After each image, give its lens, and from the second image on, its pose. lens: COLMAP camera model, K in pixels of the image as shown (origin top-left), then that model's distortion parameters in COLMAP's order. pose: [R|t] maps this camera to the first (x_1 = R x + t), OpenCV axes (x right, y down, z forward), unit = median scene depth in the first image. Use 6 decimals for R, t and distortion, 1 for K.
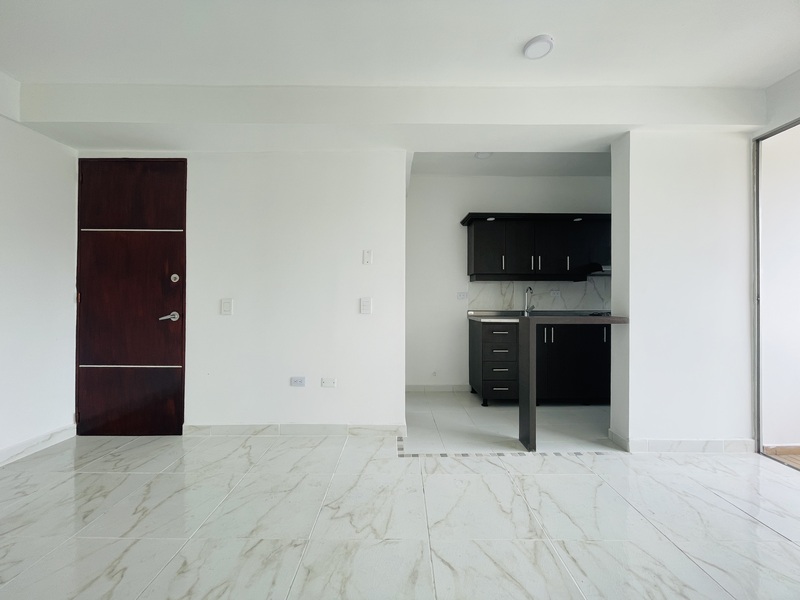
lens RADIAL K [[323.7, 0, 398.9], [0, 323.7, 297.8], [0, 0, 1]] dist [-0.016655, 0.009333]
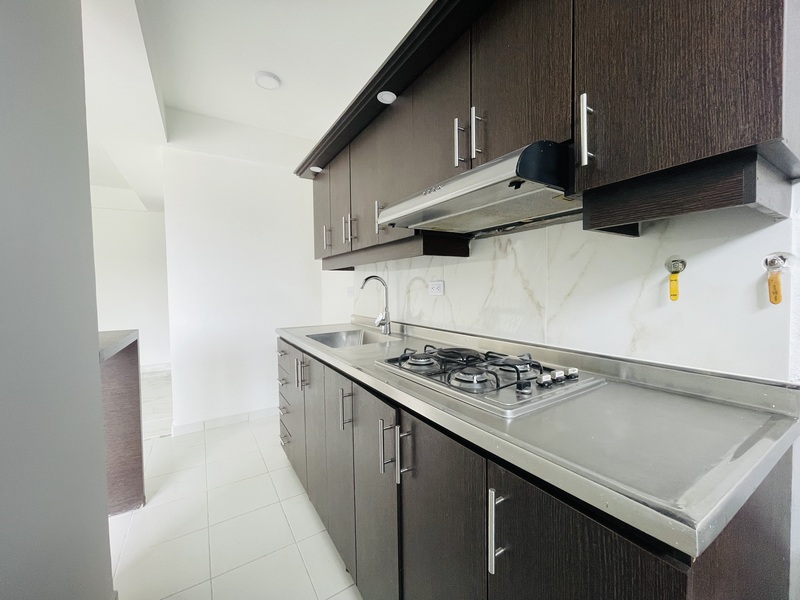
lens RADIAL K [[323.7, 0, 398.9], [0, 323.7, 297.8], [0, 0, 1]] dist [-0.016655, 0.009333]
pose [[0.528227, 0.020625, -0.848853, 0.833871], [0.019907, 0.999129, 0.036664, -0.017264], [0.848870, -0.036265, 0.527356, 0.752185]]
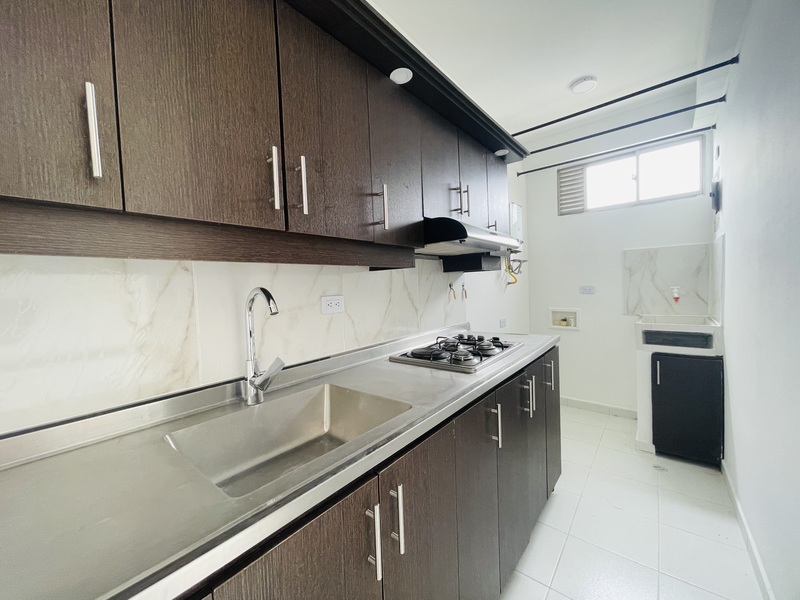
lens RADIAL K [[323.7, 0, 398.9], [0, 323.7, 297.8], [0, 0, 1]] dist [-0.016655, 0.009333]
pose [[0.631408, -0.051855, 0.773715, 0.273389], [0.034376, 0.998653, 0.038877, -0.031040], [-0.774688, 0.002050, 0.632340, 0.749015]]
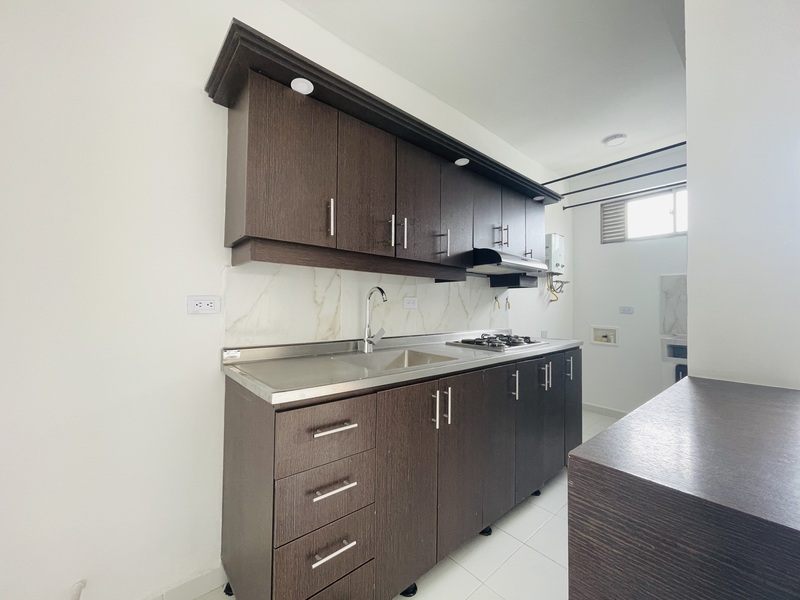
lens RADIAL K [[323.7, 0, 398.9], [0, 323.7, 297.8], [0, 0, 1]] dist [-0.016655, 0.009333]
pose [[0.758646, 0.025650, 0.650998, 0.134011], [-0.014512, 0.999642, -0.022476, -0.009088], [-0.651342, 0.007604, 0.758746, 0.630630]]
